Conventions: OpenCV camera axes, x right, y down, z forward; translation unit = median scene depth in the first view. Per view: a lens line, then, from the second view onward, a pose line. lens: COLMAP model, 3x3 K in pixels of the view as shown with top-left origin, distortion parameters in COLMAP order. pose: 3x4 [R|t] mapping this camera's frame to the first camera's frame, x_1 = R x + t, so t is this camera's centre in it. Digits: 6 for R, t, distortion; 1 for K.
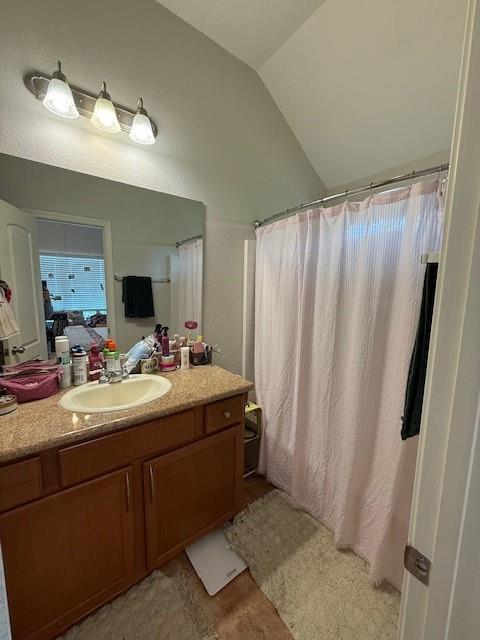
lens RADIAL K [[257.9, 0, 241.2], [0, 257.9, 319.3], [0, 0, 1]] dist [0.006792, -0.000301]
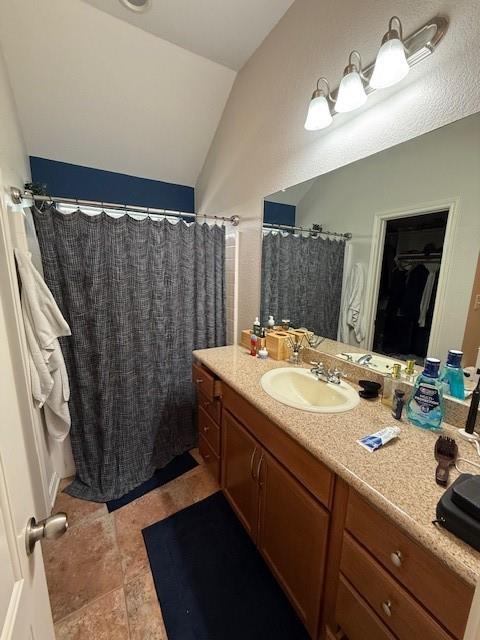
lens RADIAL K [[257.9, 0, 241.2], [0, 257.9, 319.3], [0, 0, 1]] dist [0.006792, -0.000301]
pose [[-0.126051, 0.158921, -0.979212, 0.436432], [-0.134281, 0.975267, 0.175566, -0.103678], [0.982894, 0.153620, -0.101593, 0.708106]]
